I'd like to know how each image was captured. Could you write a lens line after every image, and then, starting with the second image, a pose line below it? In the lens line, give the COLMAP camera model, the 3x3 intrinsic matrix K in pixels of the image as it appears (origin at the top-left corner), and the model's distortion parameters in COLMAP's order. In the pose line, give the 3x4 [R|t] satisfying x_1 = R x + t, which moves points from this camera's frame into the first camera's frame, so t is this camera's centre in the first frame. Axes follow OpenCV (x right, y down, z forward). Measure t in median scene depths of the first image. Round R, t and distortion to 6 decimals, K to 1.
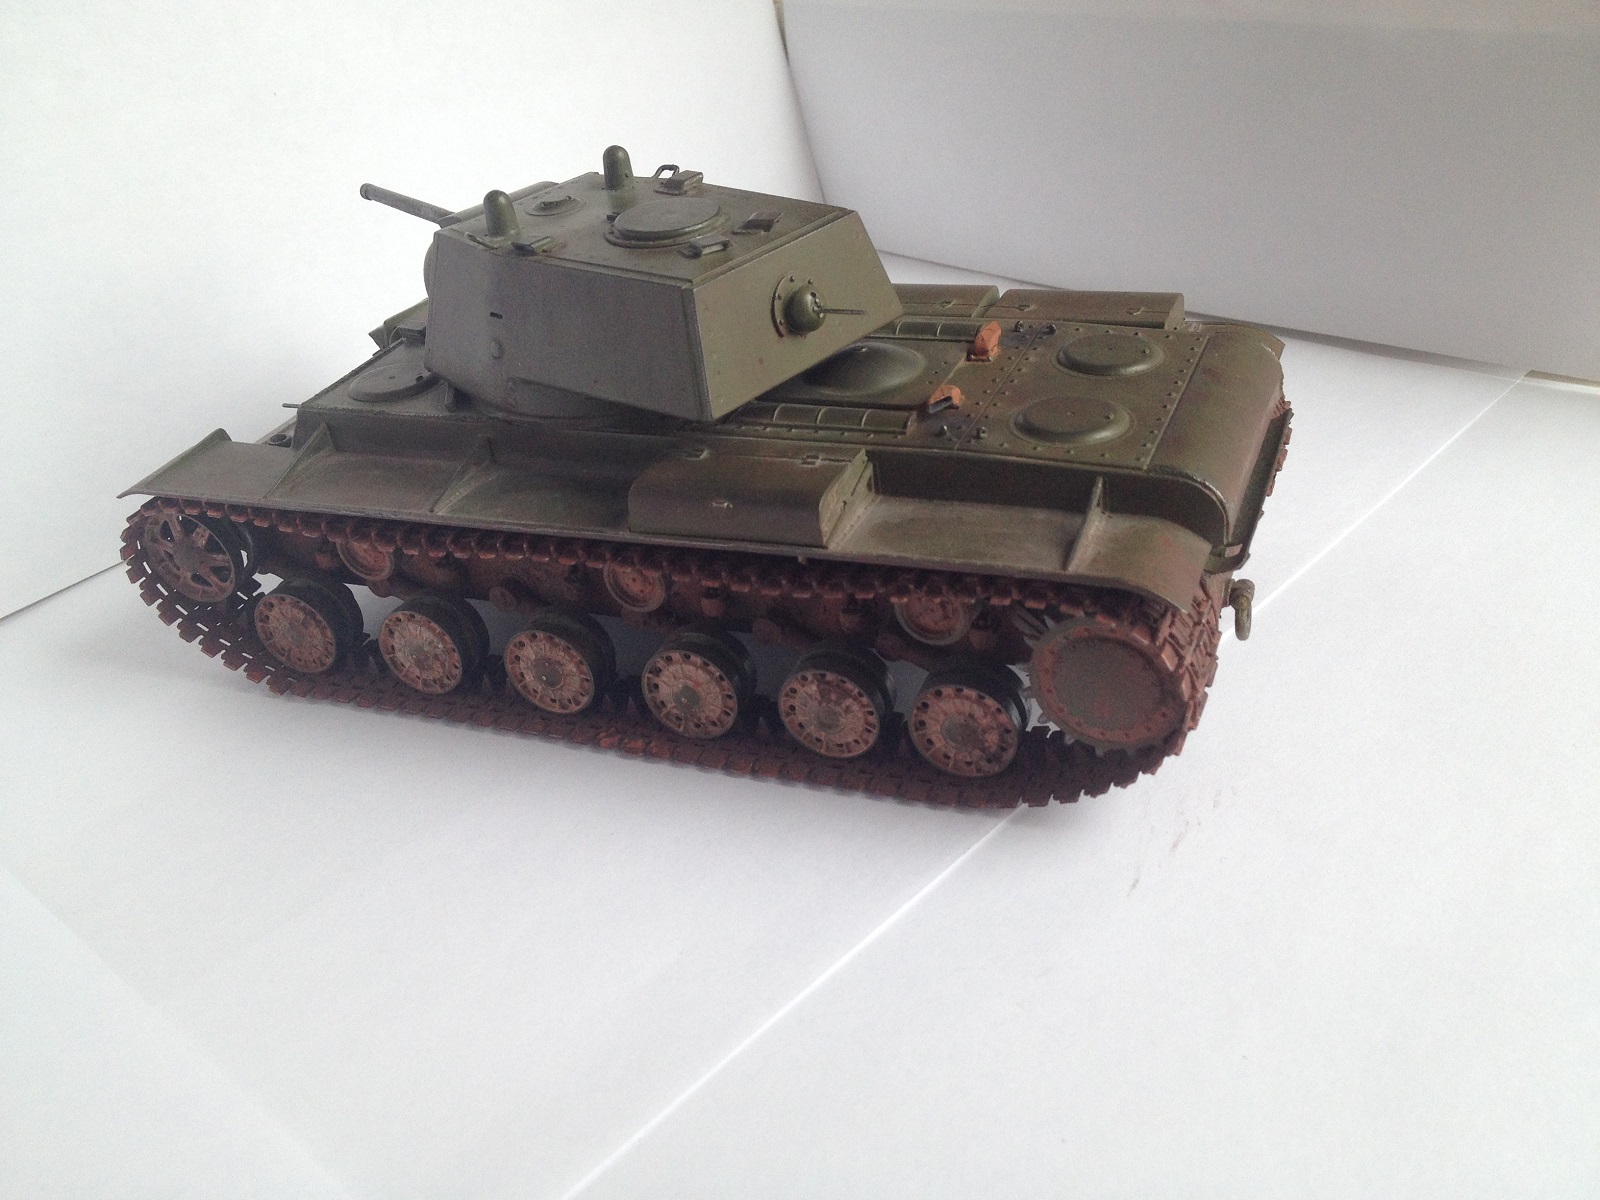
lens RADIAL K [[1590.3, 0, 790.2], [0, 1590.3, 607.6], [0, 0, 1]] dist [0.163441, -0.511107]
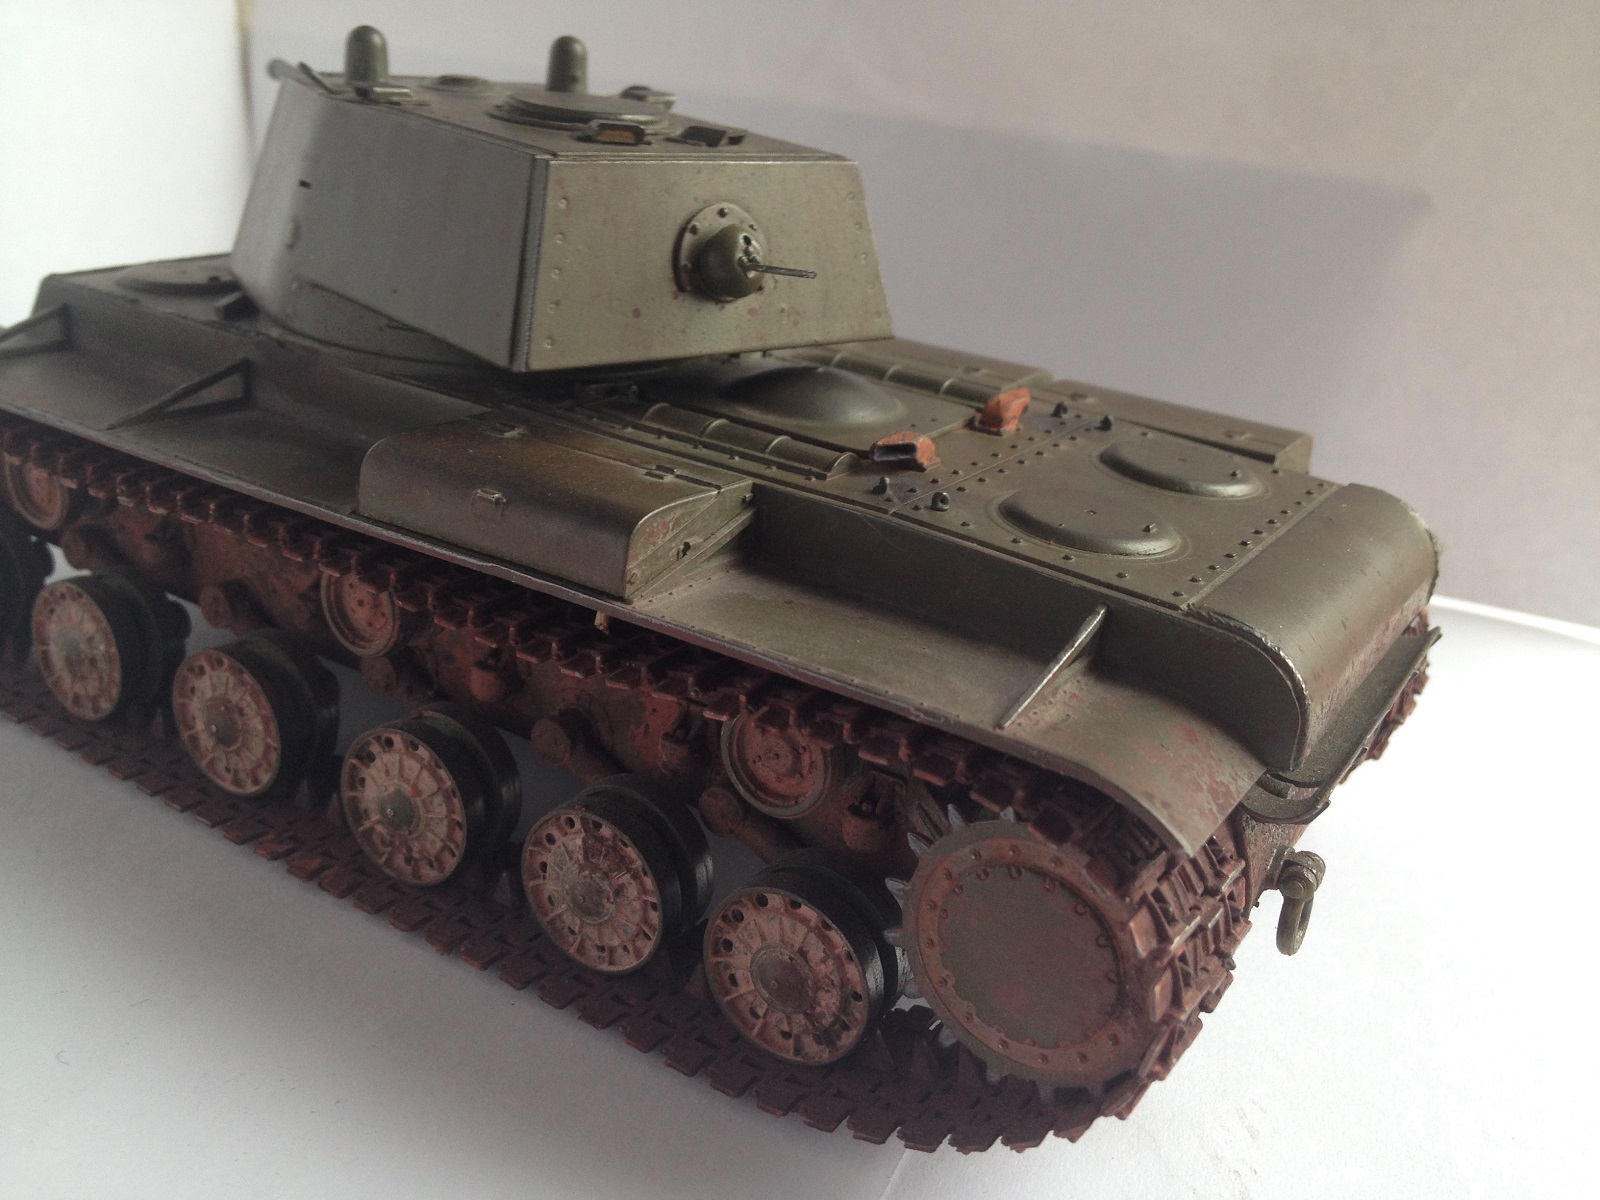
lens RADIAL K [[1590.3, 0, 790.2], [0, 1590.3, 607.6], [0, 0, 1]] dist [0.163441, -0.511107]
pose [[0.963463, 0.257026, -0.075340, 0.116650], [-0.265493, 0.953617, -0.141871, 0.030376], [0.035381, 0.156689, 0.987014, 0.385115]]
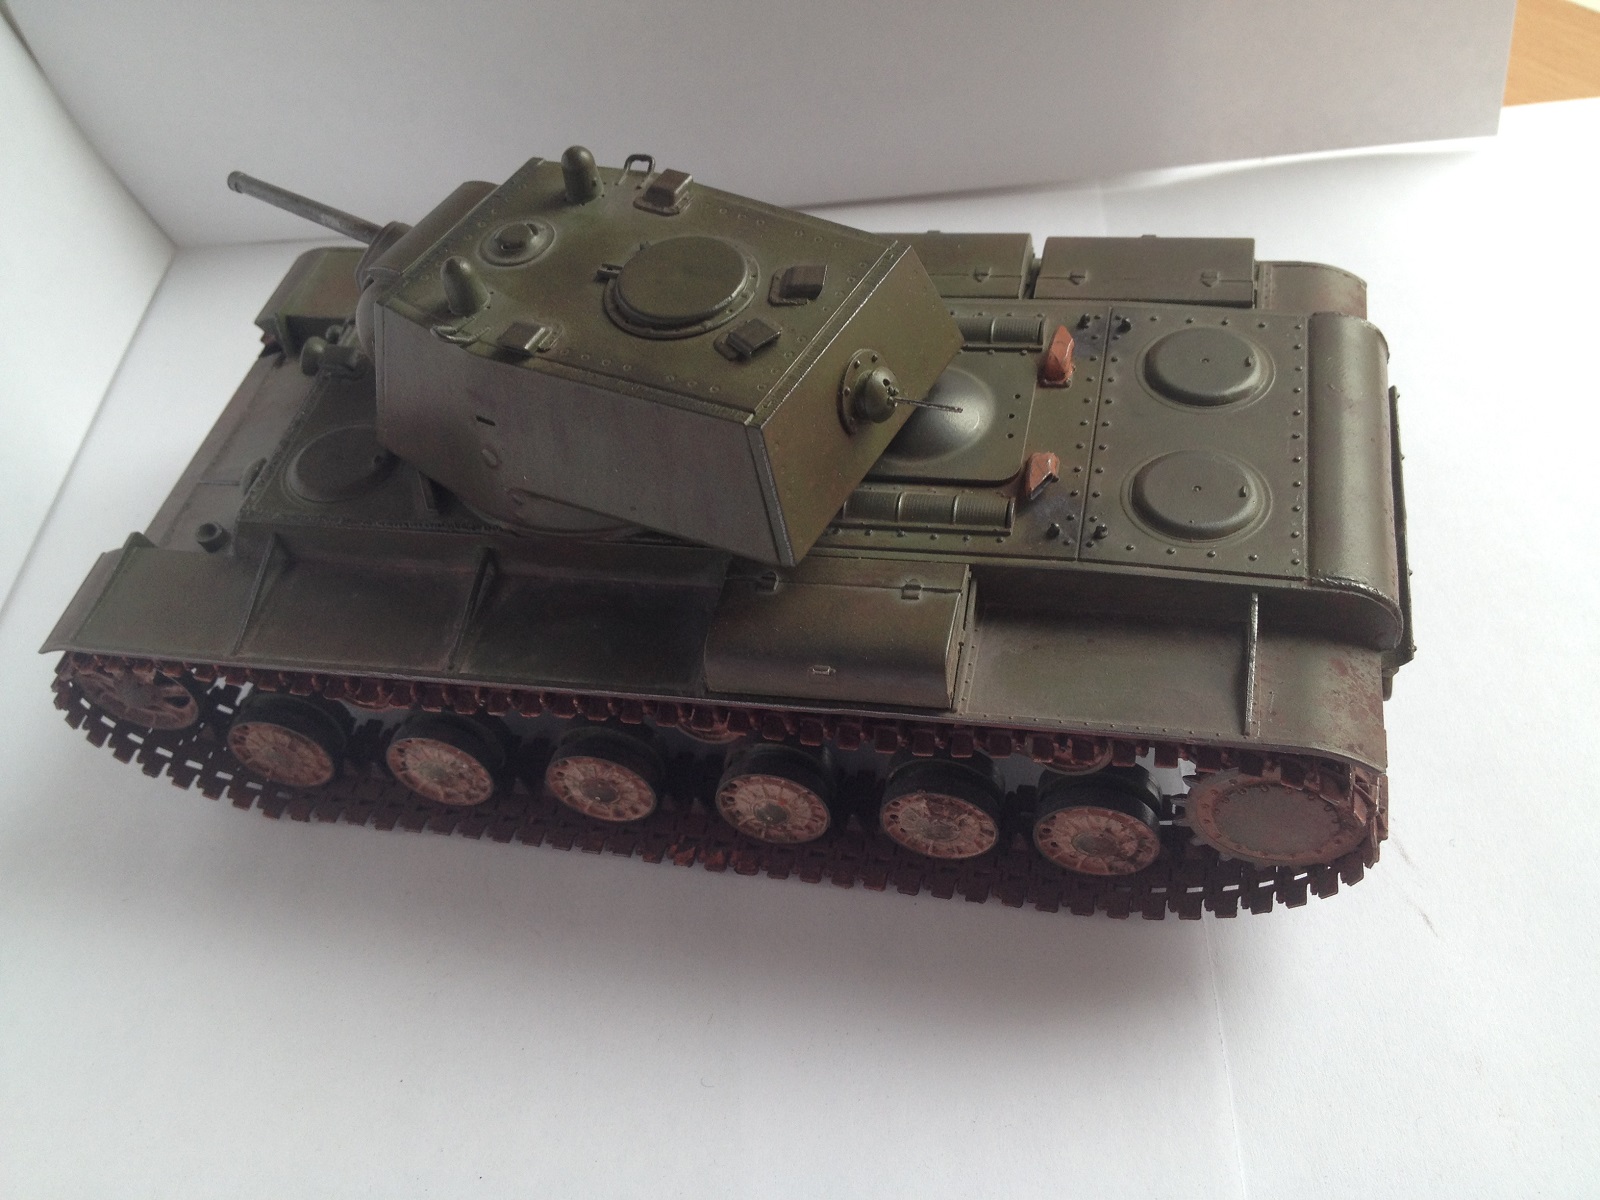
lens RADIAL K [[1590.3, 0, 790.2], [0, 1590.3, 607.6], [0, 0, 1]] dist [0.163441, -0.511107]
pose [[0.983369, -0.149180, 0.103590, -0.135584], [0.113305, 0.949674, 0.292029, -0.328312], [-0.141942, -0.275435, 0.950783, 0.185294]]
